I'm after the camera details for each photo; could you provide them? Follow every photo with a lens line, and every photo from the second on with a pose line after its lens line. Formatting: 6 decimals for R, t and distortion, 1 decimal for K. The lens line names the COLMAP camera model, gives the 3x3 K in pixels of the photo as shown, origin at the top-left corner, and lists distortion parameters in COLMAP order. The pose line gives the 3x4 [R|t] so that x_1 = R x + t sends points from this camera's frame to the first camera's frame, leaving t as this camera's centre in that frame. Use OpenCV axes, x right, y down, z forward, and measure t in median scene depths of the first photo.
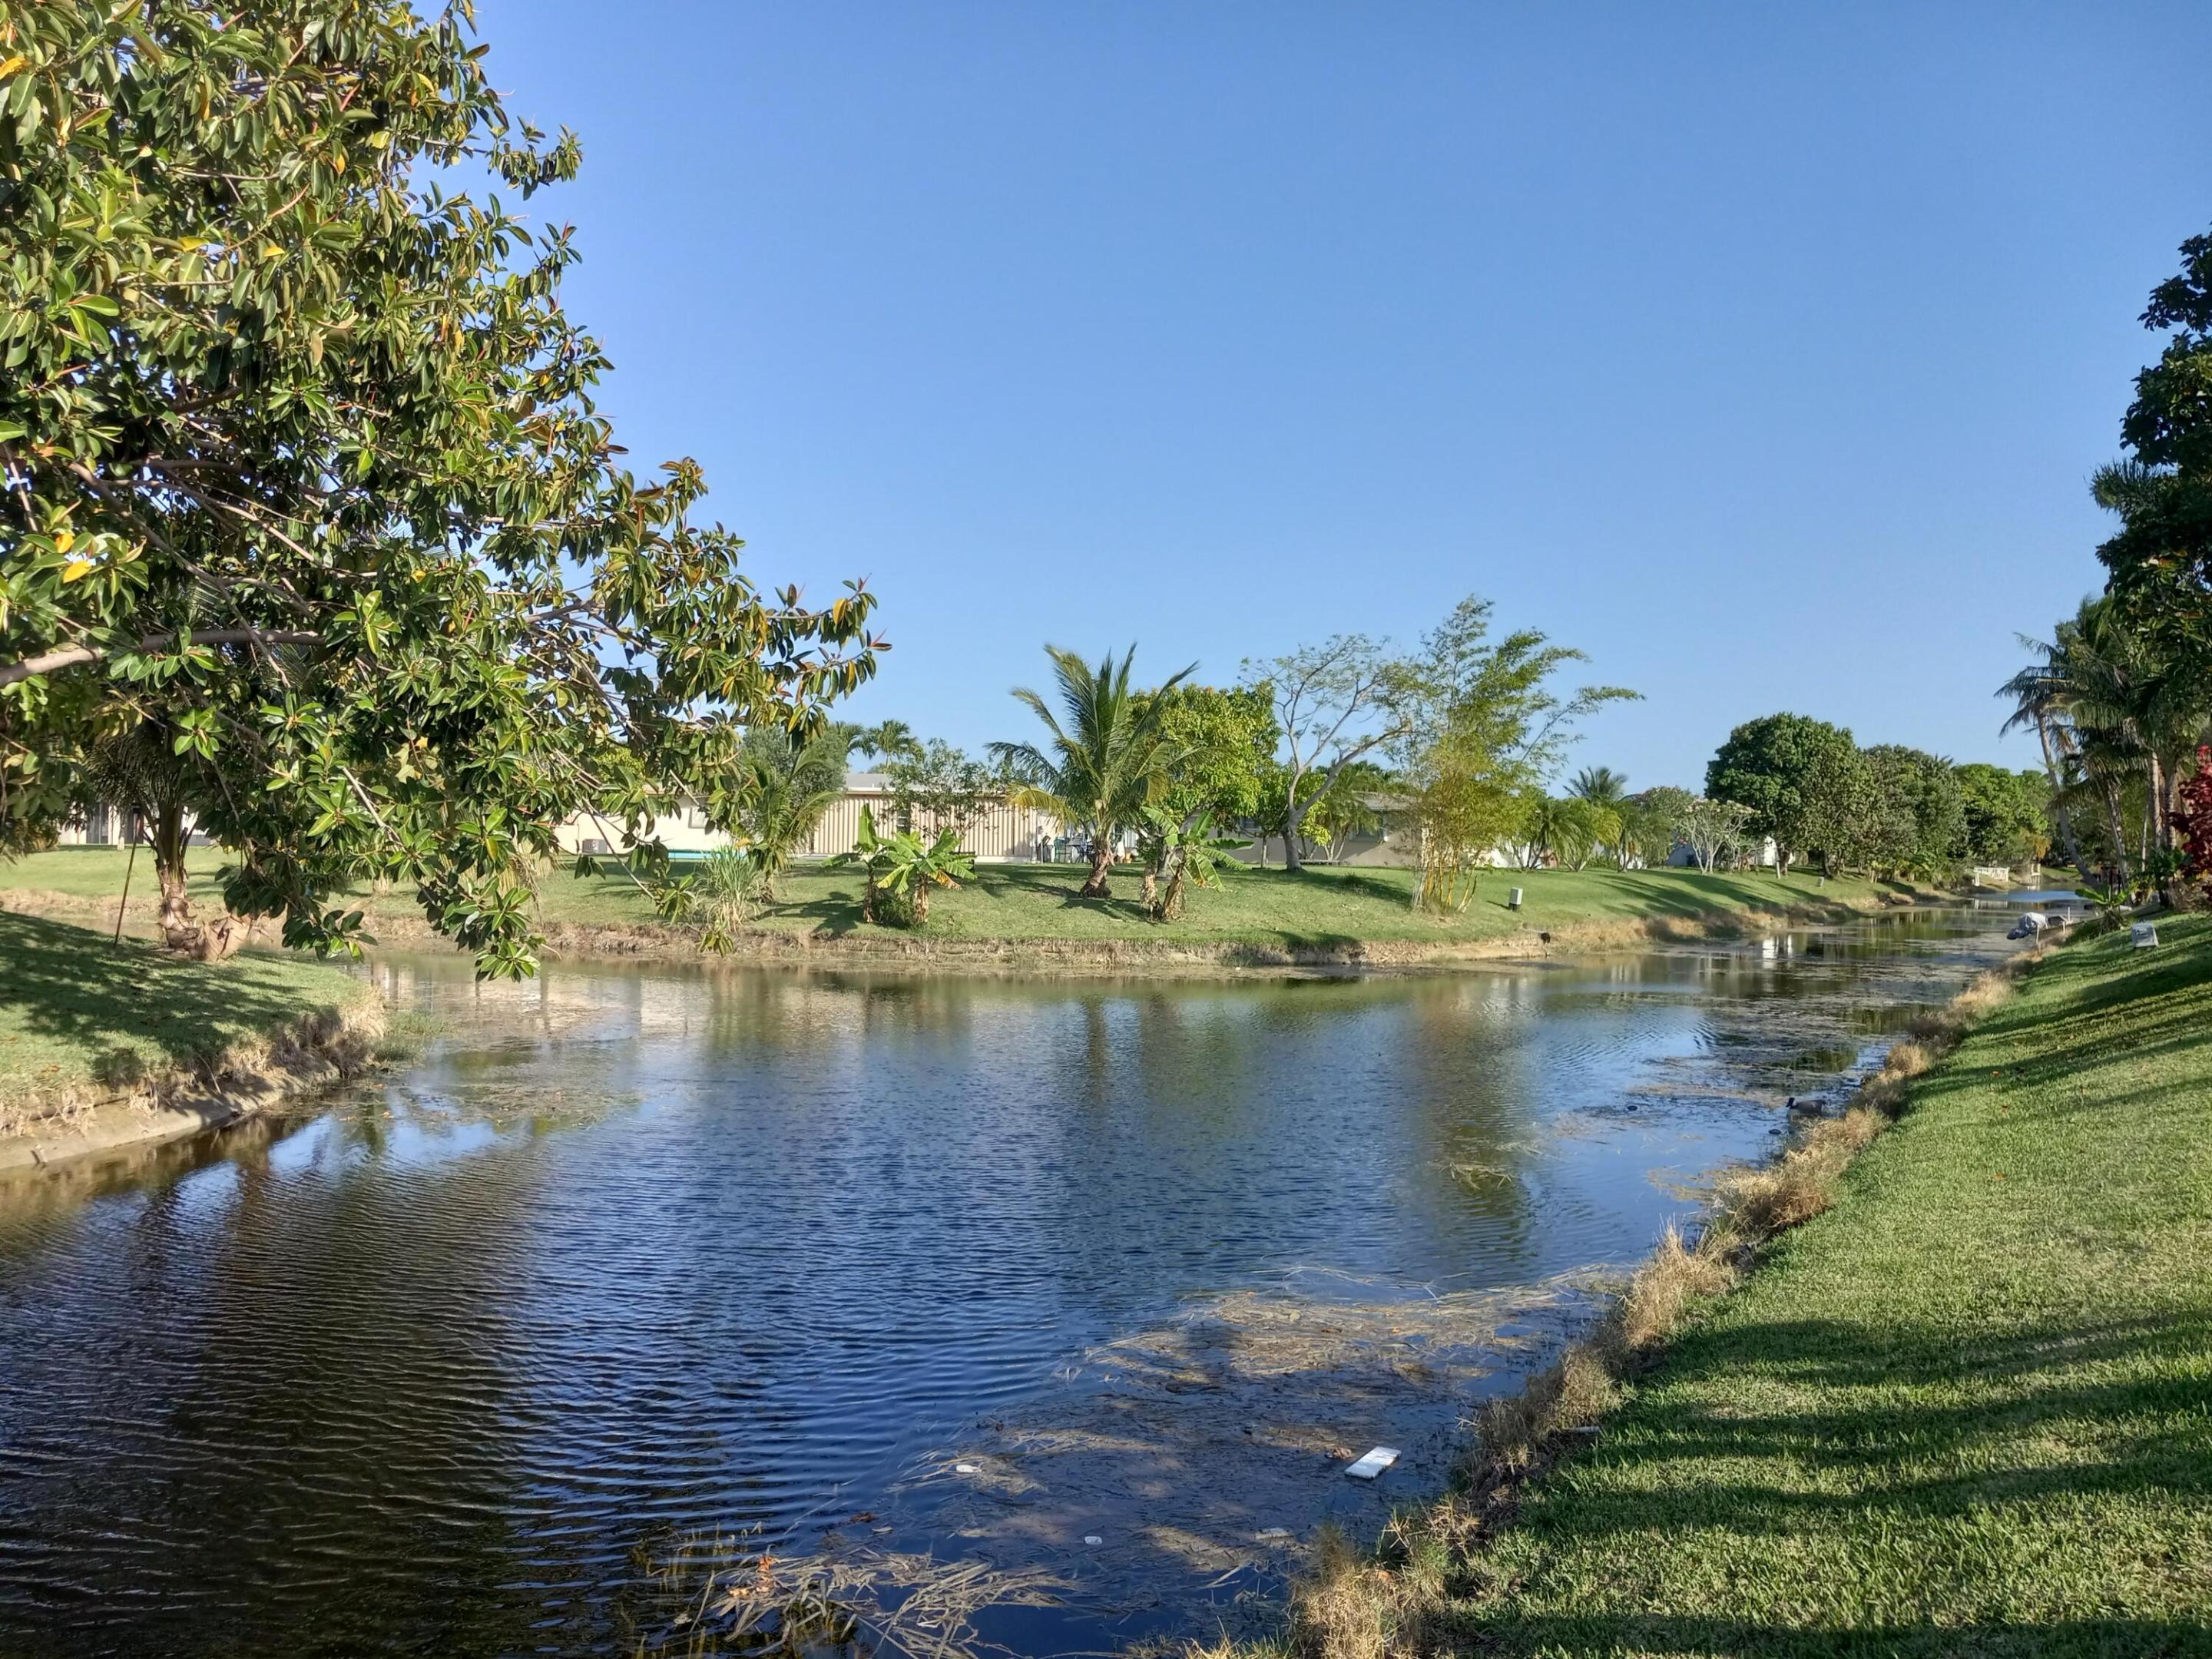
lens RADIAL K [[1730.1, 0, 1102.1], [0, 1730.1, 800.3], [0, 0, 1]] dist [0.096813, -0.132746]
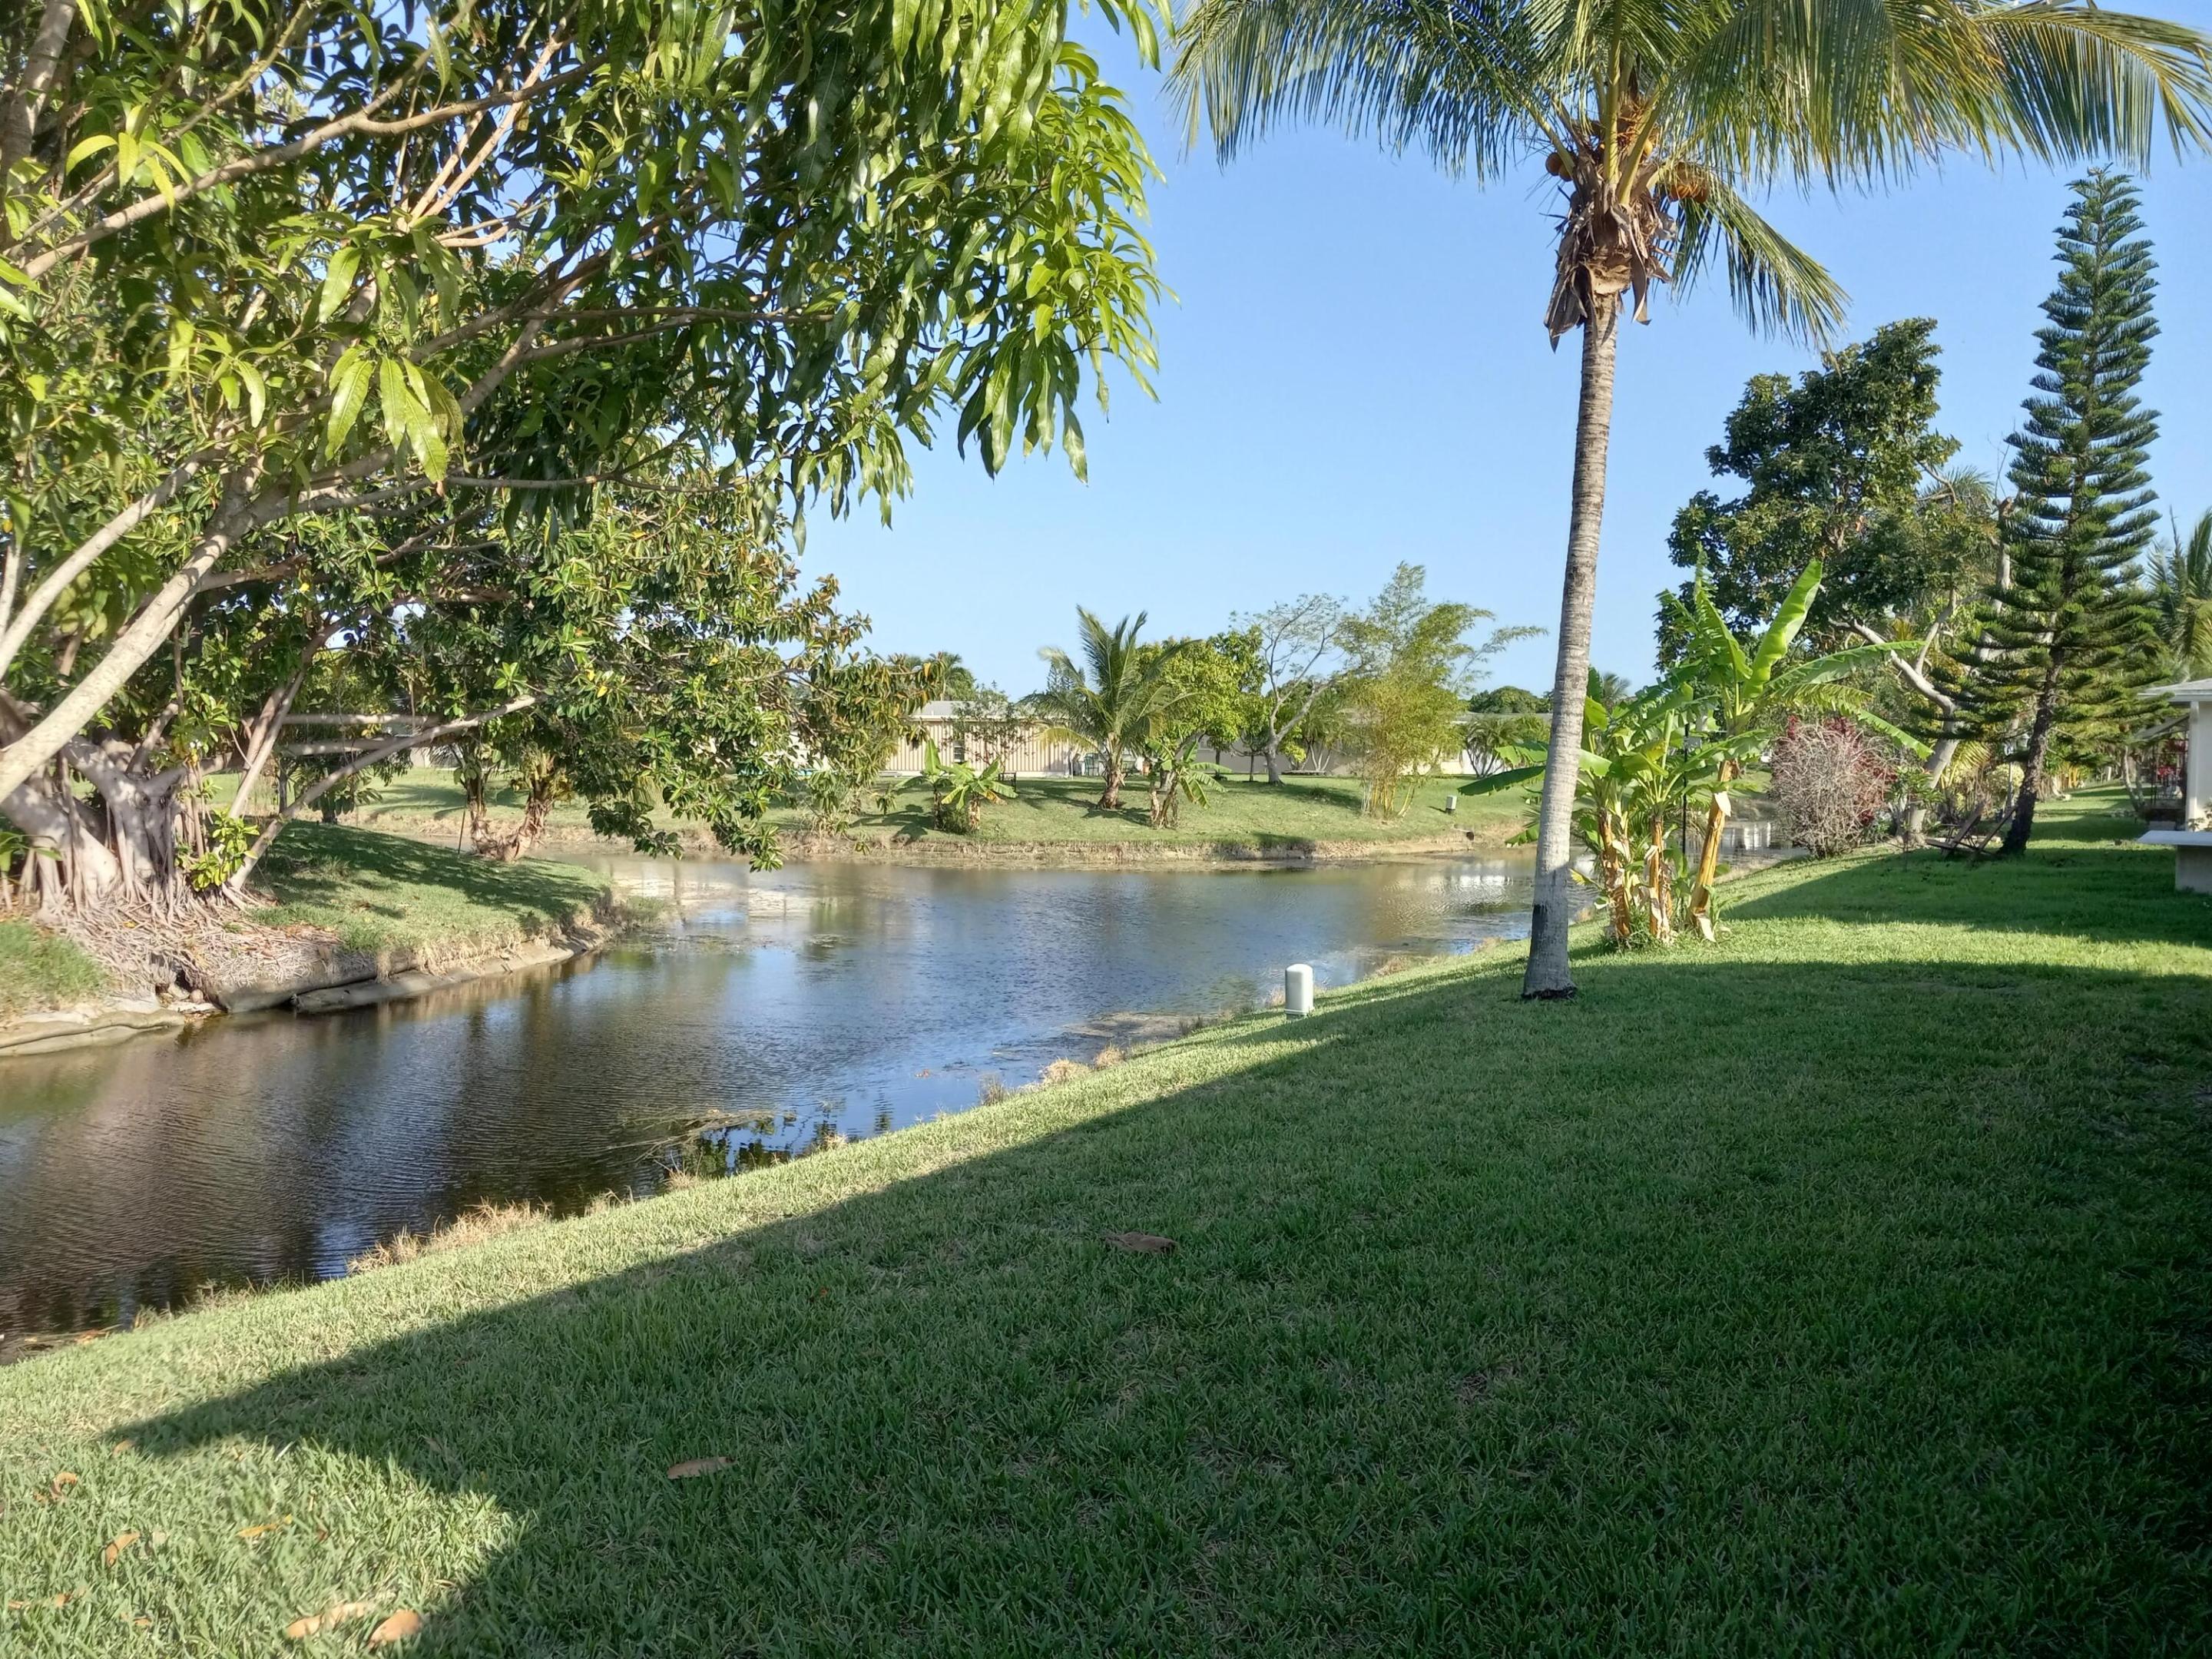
lens RADIAL K [[1730.1, 0, 1102.1], [0, 1730.1, 800.3], [0, 0, 1]] dist [0.096813, -0.132746]
pose [[0.999525, -0.008238, -0.029710, 0.028313], [0.010031, 0.998105, 0.060705, -0.027463], [0.029153, -0.060974, 0.997714, -0.277304]]
